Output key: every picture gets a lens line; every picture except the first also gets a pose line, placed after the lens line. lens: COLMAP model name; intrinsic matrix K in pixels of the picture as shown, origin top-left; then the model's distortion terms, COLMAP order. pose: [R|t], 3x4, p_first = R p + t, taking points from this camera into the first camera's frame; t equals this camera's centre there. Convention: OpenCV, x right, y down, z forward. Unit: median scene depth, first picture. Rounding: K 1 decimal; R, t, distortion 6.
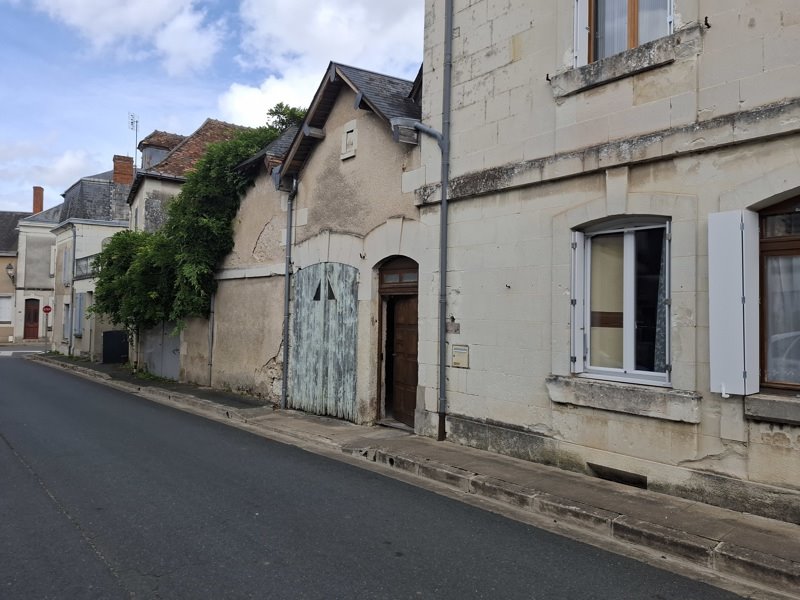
lens RADIAL K [[540.6, 0, 400.0], [0, 540.6, 300.0], [0, 0, 1]] dist [0.069875, -0.111790]
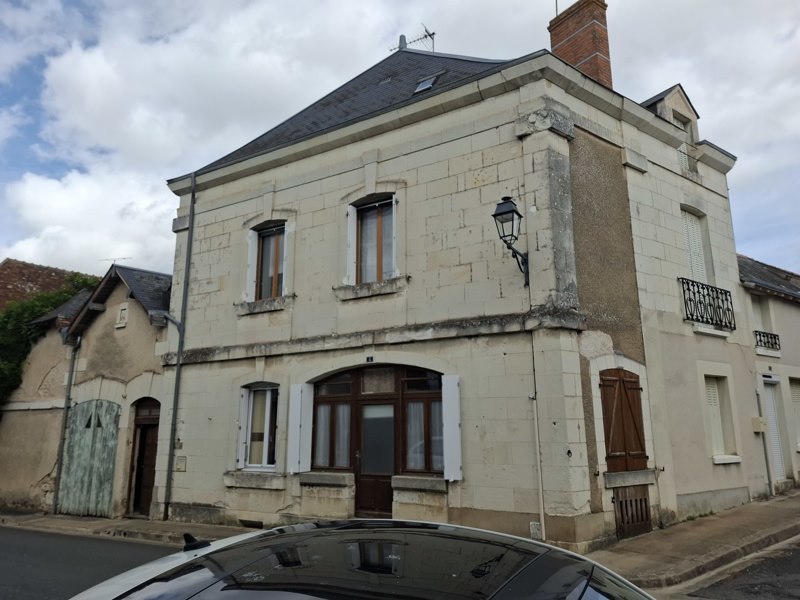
lens RADIAL K [[540.6, 0, 400.0], [0, 540.6, 300.0], [0, 0, 1]] dist [0.069875, -0.111790]
pose [[0.948570, 0.045173, 0.313327, 0.182589], [0.019426, 0.979595, -0.200040, -0.031243], [-0.315970, 0.195839, 0.928337, -0.728335]]
